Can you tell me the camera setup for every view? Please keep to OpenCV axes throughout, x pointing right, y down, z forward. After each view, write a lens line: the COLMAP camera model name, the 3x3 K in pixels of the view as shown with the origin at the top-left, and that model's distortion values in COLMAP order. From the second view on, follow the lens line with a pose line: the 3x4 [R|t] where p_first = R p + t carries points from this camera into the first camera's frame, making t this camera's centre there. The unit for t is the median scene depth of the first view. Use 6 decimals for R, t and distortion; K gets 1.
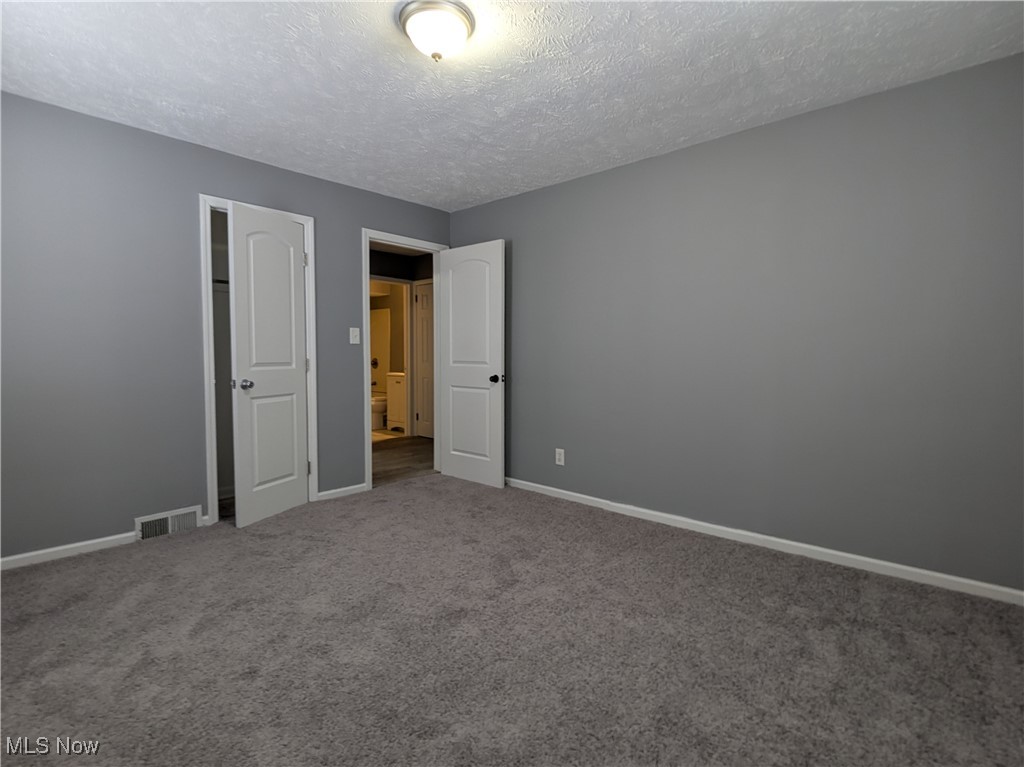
lens RADIAL K [[485.9, 0, 521.0], [0, 485.9, 381.4], [0, 0, 1]] dist [0.003759, 0.000328]
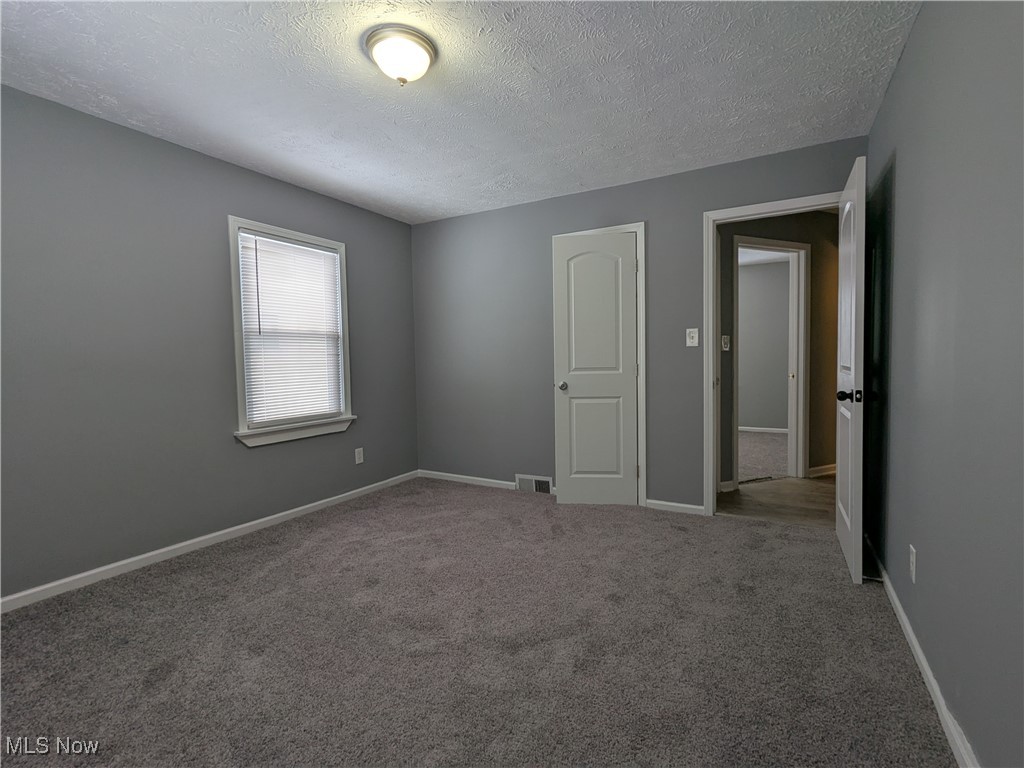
lens RADIAL K [[485.9, 0, 521.0], [0, 485.9, 381.9], [0, 0, 1]] dist [0.003759, 0.000328]
pose [[0.238814, 0.037685, -0.970334, 0.502141], [-0.034300, 0.998951, 0.030355, -0.031996], [0.970459, 0.026033, 0.239856, 0.541112]]
